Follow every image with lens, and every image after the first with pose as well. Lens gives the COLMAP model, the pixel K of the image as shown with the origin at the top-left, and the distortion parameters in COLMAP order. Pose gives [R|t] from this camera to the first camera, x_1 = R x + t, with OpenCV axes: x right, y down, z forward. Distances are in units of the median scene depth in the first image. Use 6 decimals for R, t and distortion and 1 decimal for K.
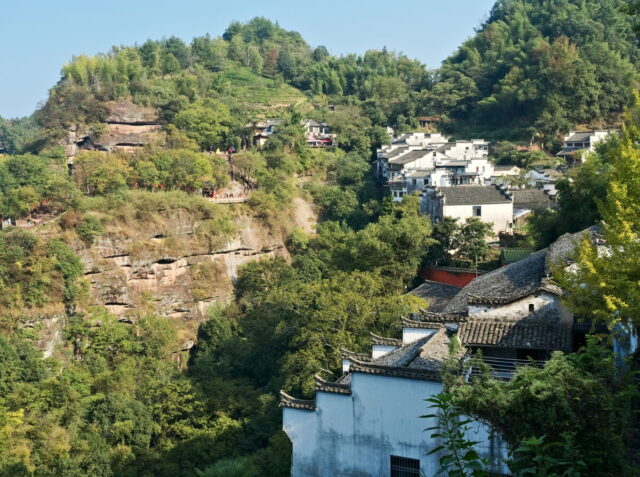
lens RADIAL K [[801.6, 0, 322.5], [0, 801.6, 237.5], [0, 0, 1]] dist [0.022008, 0.000000]
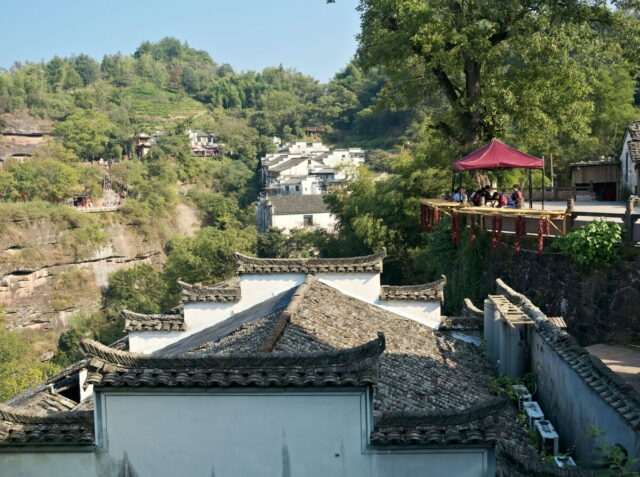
lens RADIAL K [[686.8, 0, 319.8], [0, 686.8, 242.1], [0, 0, 1]] dist [-0.004712, 0.000000]
pose [[0.996323, -0.017677, 0.083839, 0.077787], [0.016653, 0.999778, 0.012894, -0.009864], [-0.084048, -0.011450, 0.996396, 0.097466]]
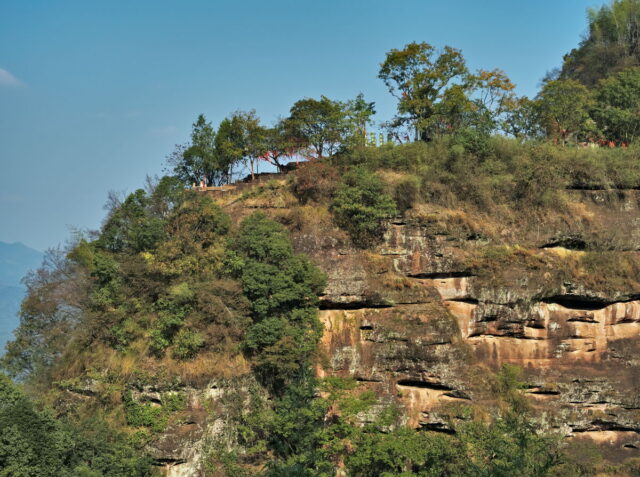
lens RADIAL K [[1052.1, 0, 320.8], [0, 1052.1, 241.6], [0, 0, 1]] dist [0.004331, 0.000000]
pose [[0.750267, -0.014554, -0.660975, 0.049836], [-0.064203, 0.993429, -0.094750, 0.045643], [0.658010, 0.113525, 0.744402, 0.388098]]
